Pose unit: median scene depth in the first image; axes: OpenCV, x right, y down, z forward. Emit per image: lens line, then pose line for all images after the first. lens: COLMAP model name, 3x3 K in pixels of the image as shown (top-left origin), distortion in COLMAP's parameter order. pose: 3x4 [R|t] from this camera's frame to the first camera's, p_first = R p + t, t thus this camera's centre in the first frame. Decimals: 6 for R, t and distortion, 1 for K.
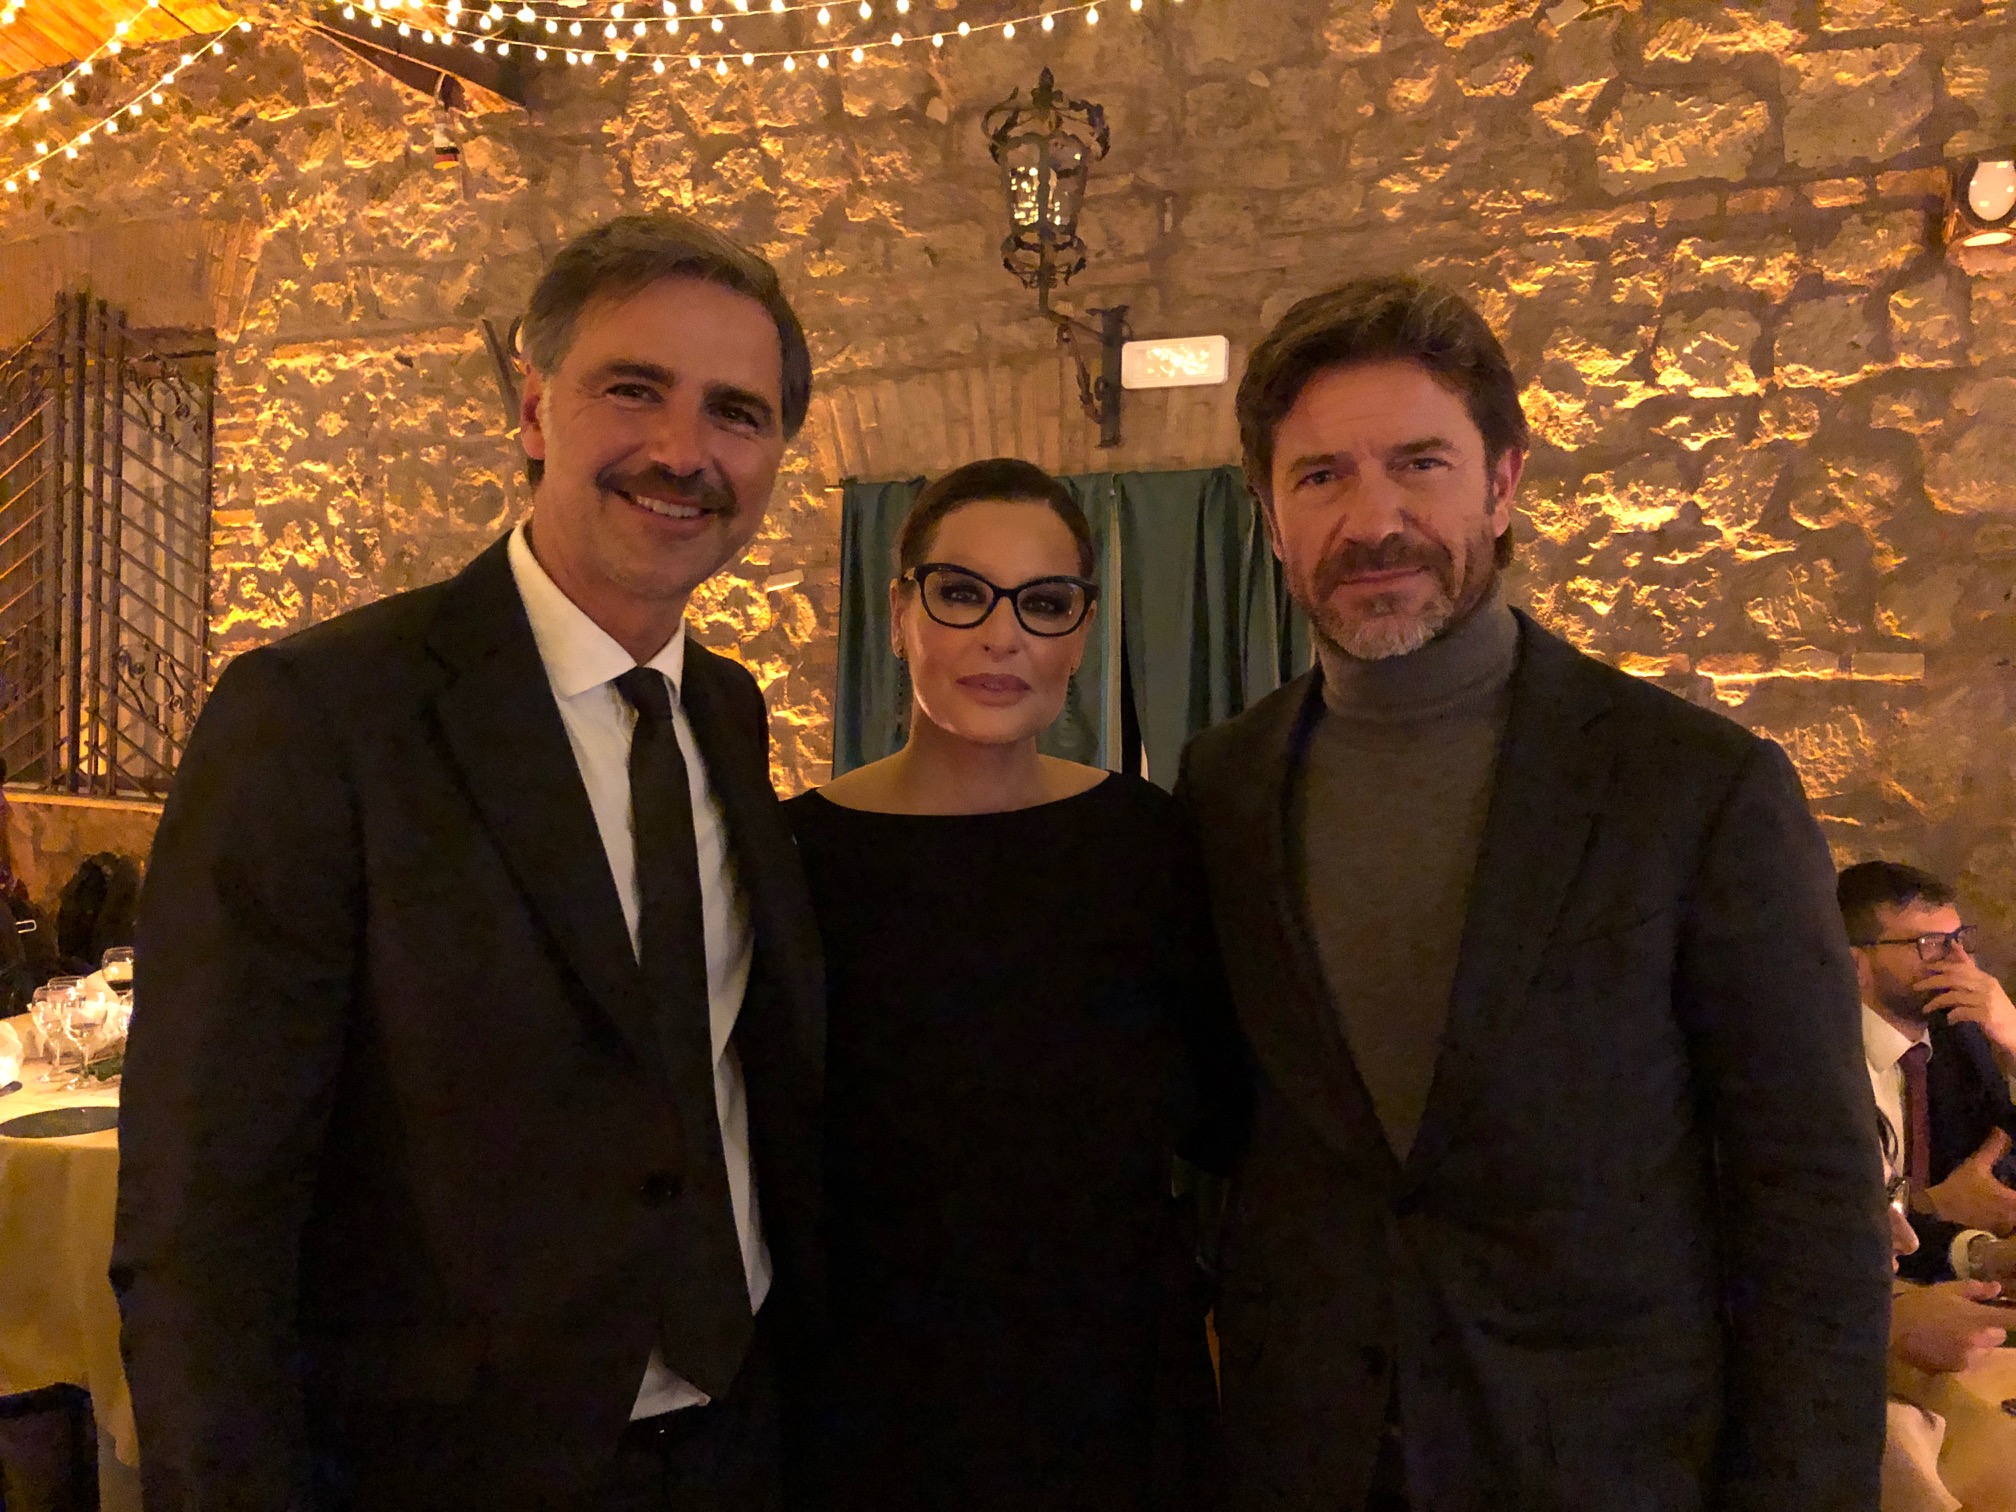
lens RADIAL K [[1762.0, 0, 1018.7], [0, 1762.0, 755.4], [0, 0, 1]] dist [0.030351, 0.001307]
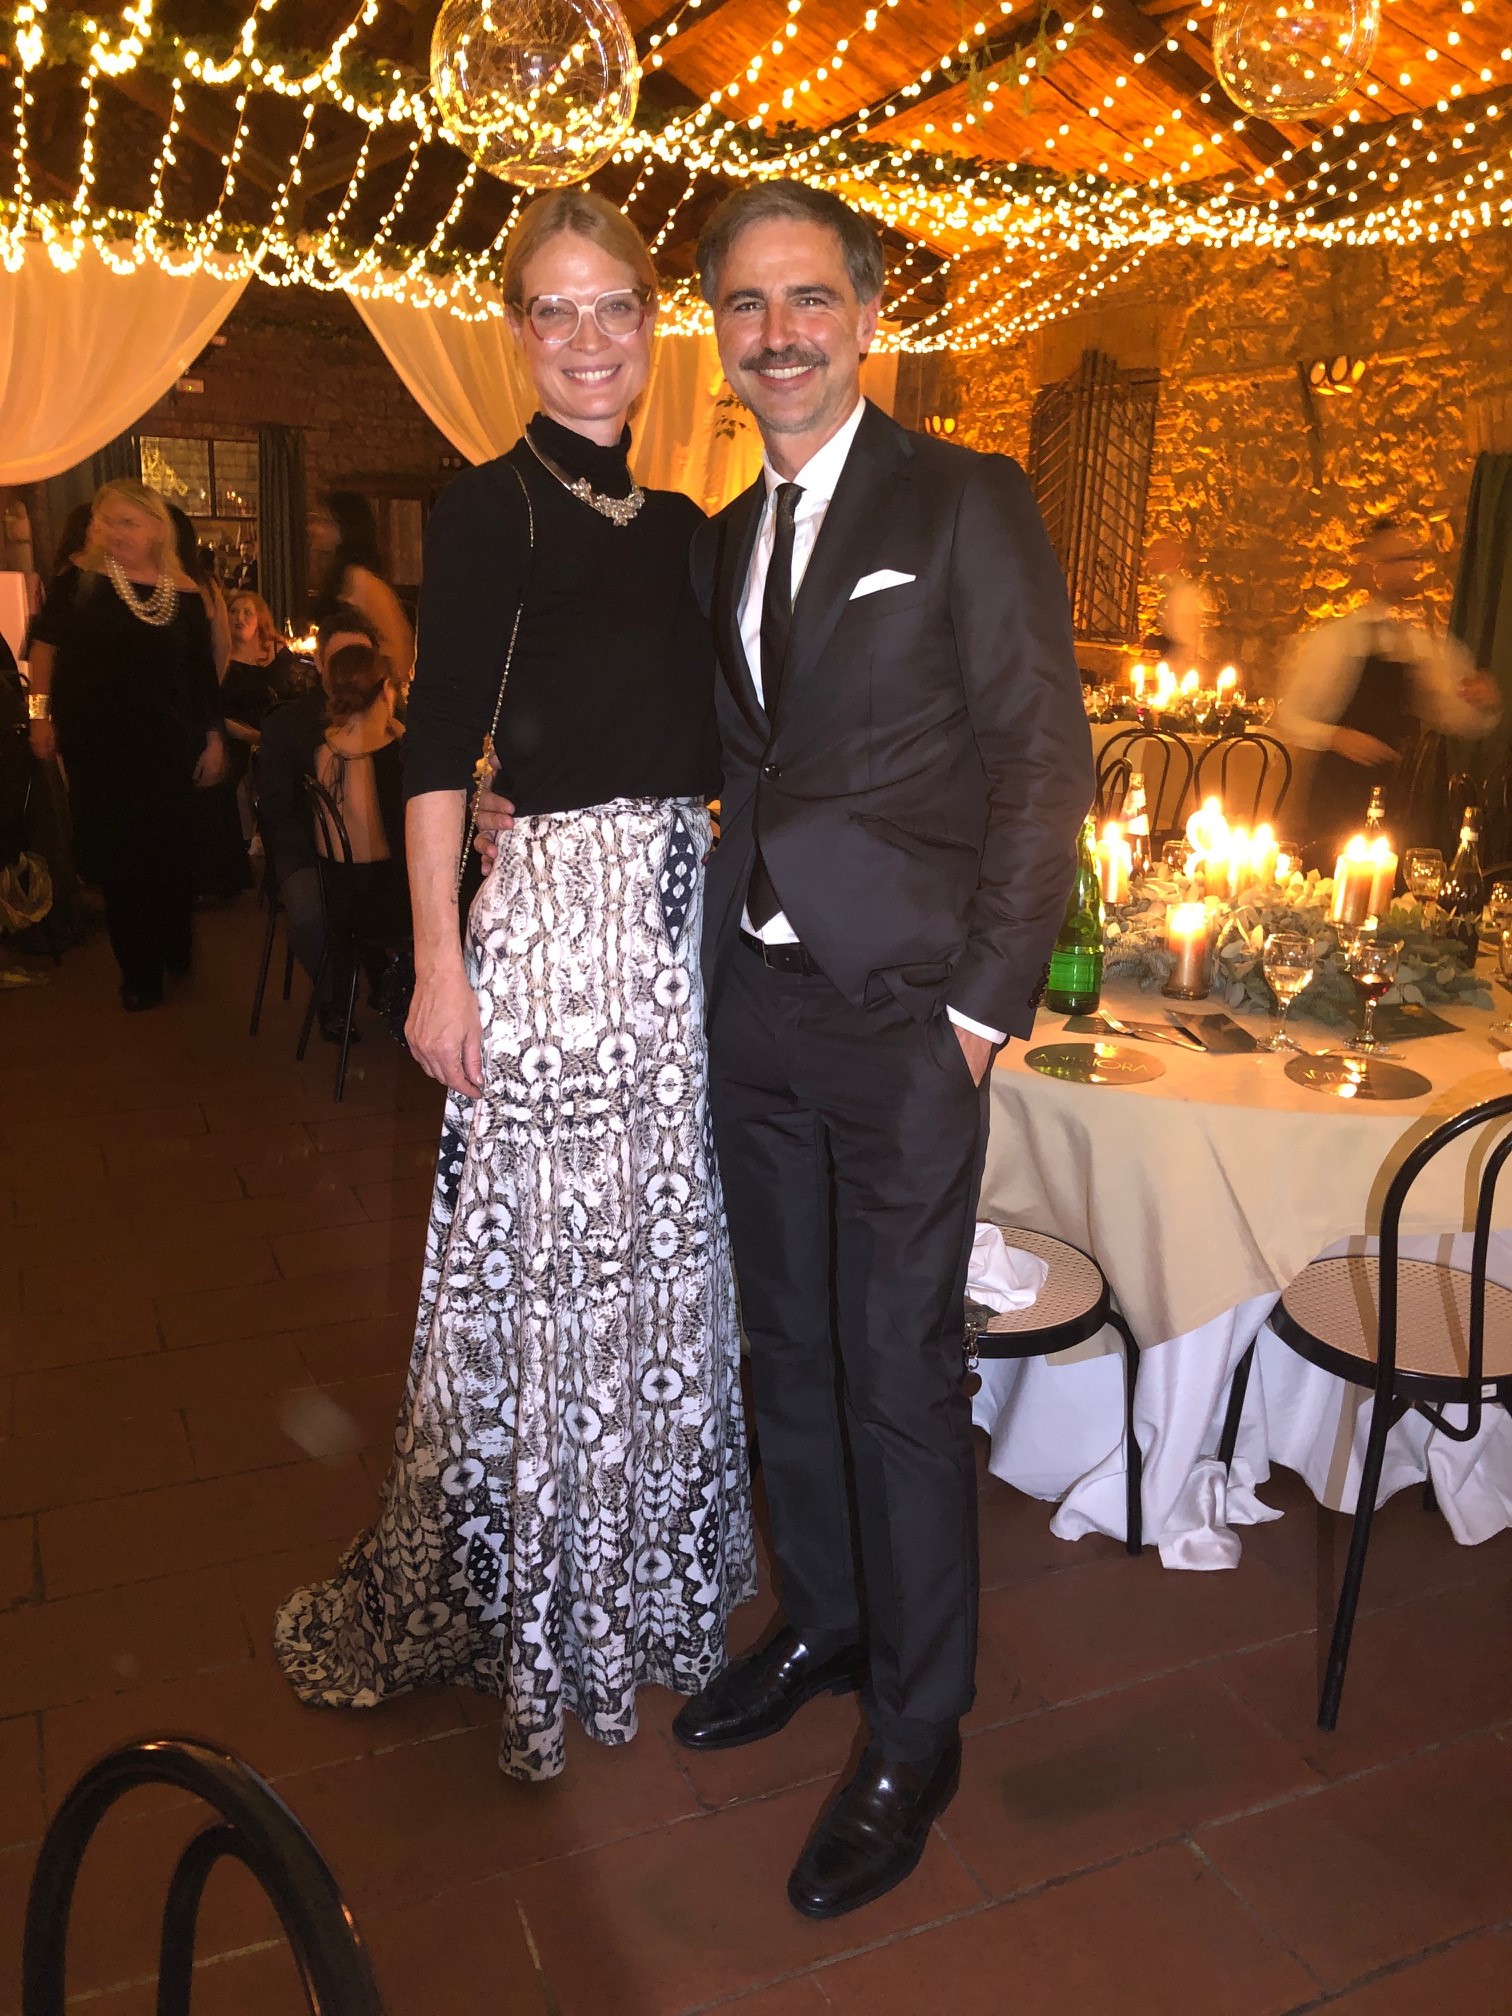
lens RADIAL K [[1762.0, 0, 759.5], [0, 1762.0, 1014.6], [0, 0, 1]] dist [0.030351, 0.001307]
pose [[0.790721, 0.151450, -0.593147, 0.389303], [-0.030955, 0.977567, 0.208338, 0.034270], [0.611394, -0.146376, 0.777671, -0.734689]]
